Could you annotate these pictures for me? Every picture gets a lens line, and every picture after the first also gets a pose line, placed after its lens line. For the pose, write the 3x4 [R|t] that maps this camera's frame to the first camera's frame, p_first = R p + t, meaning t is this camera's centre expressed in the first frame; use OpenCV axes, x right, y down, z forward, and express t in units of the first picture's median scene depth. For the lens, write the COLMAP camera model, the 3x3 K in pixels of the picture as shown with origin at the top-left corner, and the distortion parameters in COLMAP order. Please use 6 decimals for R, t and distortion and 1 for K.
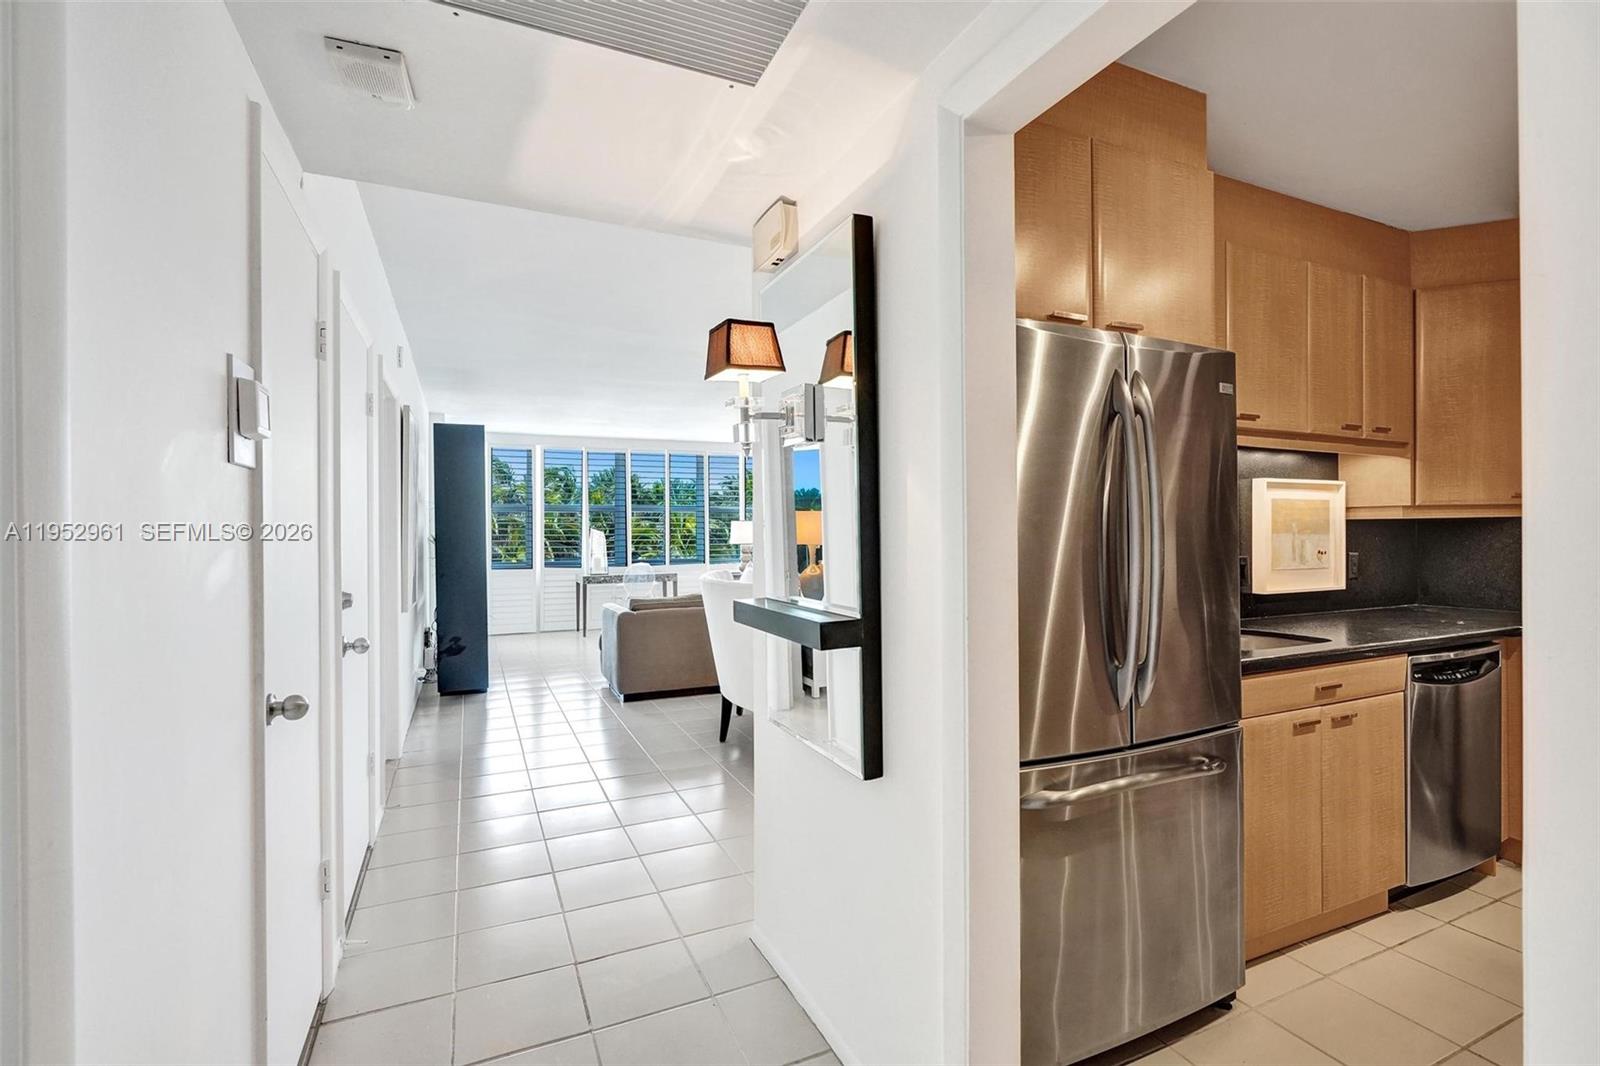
lens RADIAL K [[743.4, 0, 800.0], [0, 743.4, 533.0], [0, 0, 1]] dist [-0.065533, -0.000101]
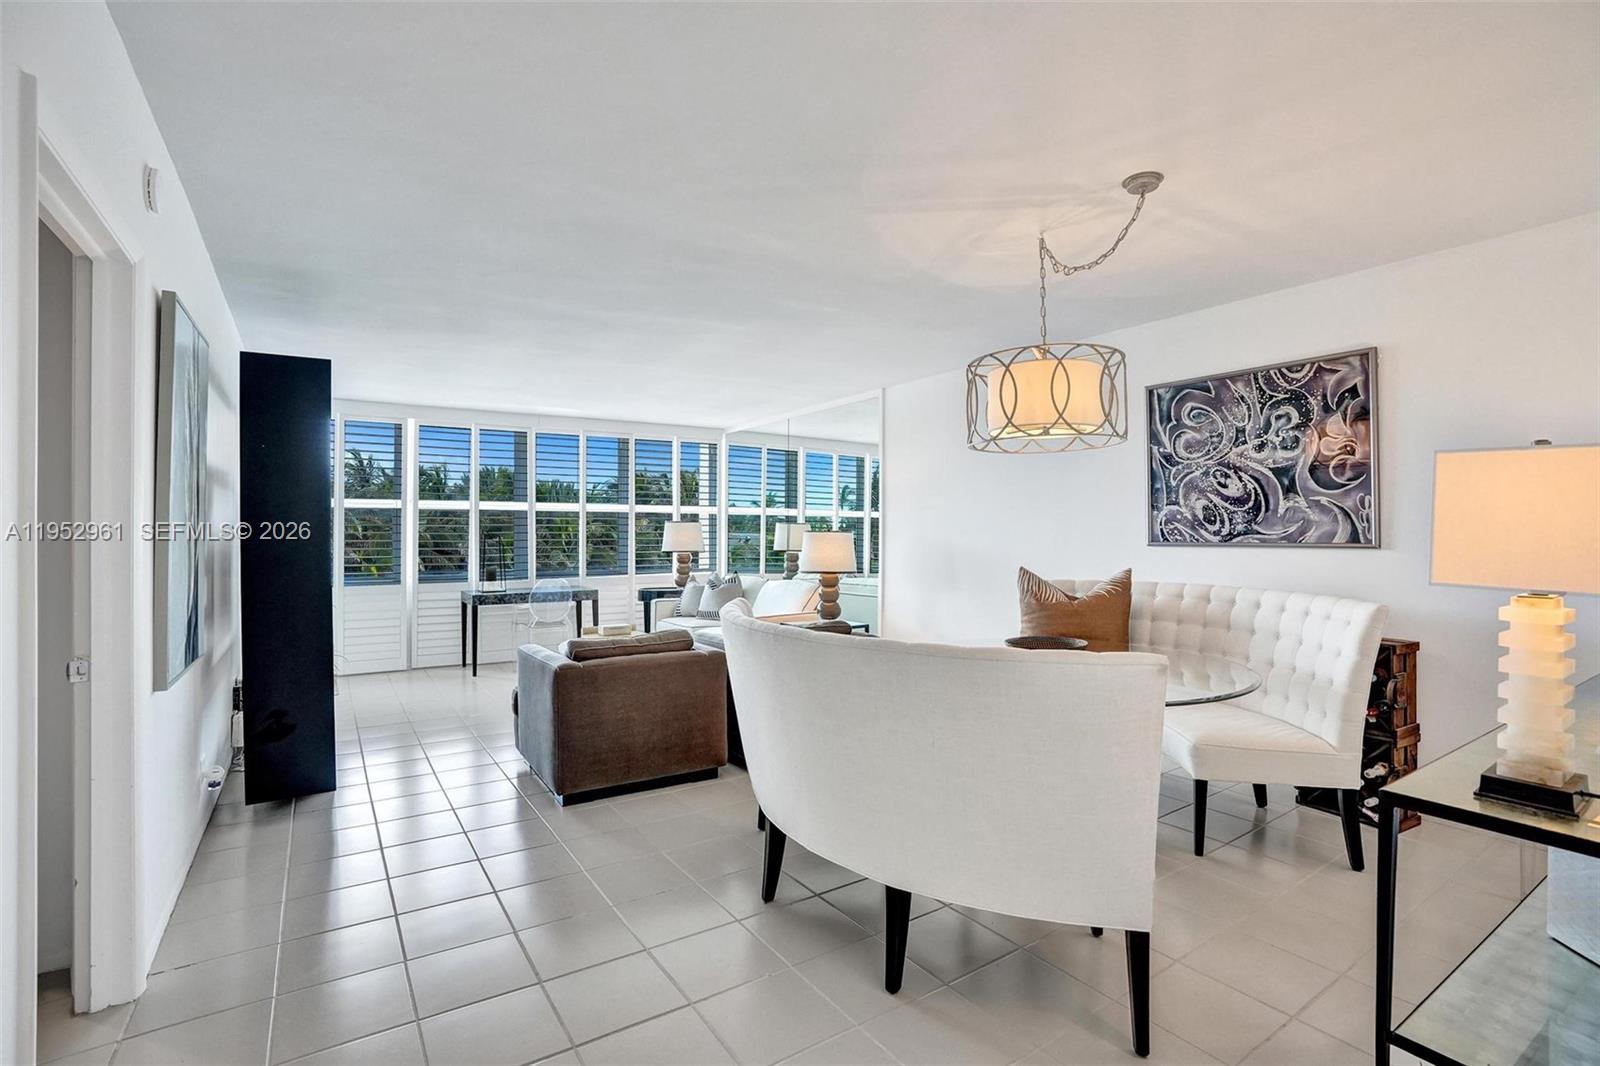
lens RADIAL K [[743.4, 0, 800.0], [0, 743.4, 533.0], [0, 0, 1]] dist [-0.065533, -0.000101]
pose [[0.987129, 0.003363, 0.159888, -0.110641], [-0.002614, 0.999985, -0.004897, -0.002029], [-0.159902, 0.004416, 0.987123, 0.275421]]
